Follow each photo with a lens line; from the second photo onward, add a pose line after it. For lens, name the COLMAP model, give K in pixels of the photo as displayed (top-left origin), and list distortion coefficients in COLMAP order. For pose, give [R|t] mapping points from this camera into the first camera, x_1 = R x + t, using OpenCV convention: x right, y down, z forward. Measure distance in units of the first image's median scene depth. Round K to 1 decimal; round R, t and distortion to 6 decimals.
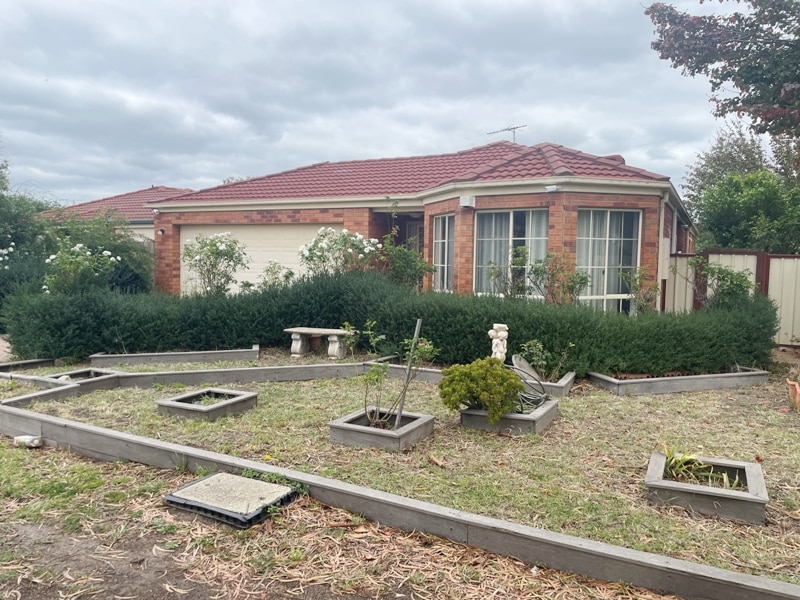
lens RADIAL K [[621.9, 0, 400.0], [0, 621.9, 300.0], [0, 0, 1]] dist [0.051361, 0.000390]
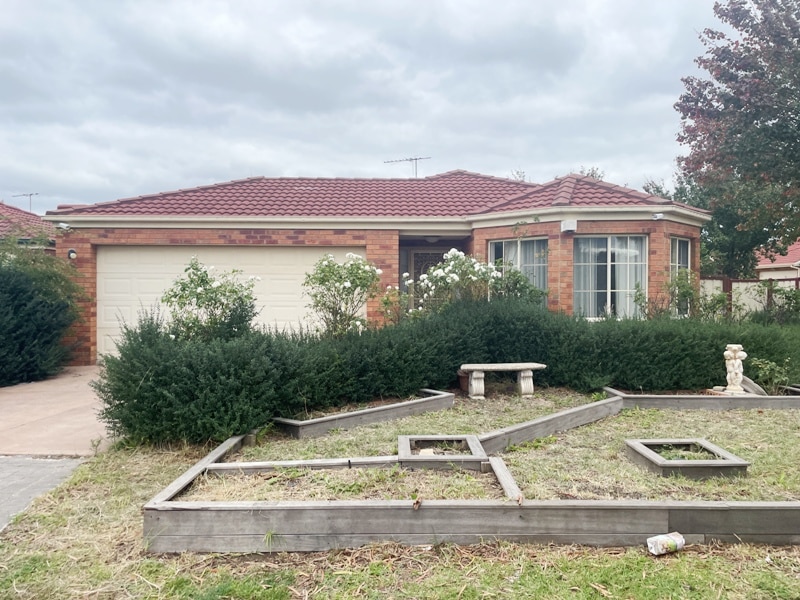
lens RADIAL K [[610.5, 0, 409.3], [0, 610.5, 284.5], [0, 0, 1]] dist [0.043522, -0.005086]
pose [[0.871532, -0.006741, 0.490292, -0.443732], [0.045725, 0.996666, -0.067577, -0.008017], [-0.488202, 0.081314, 0.868934, 0.213511]]
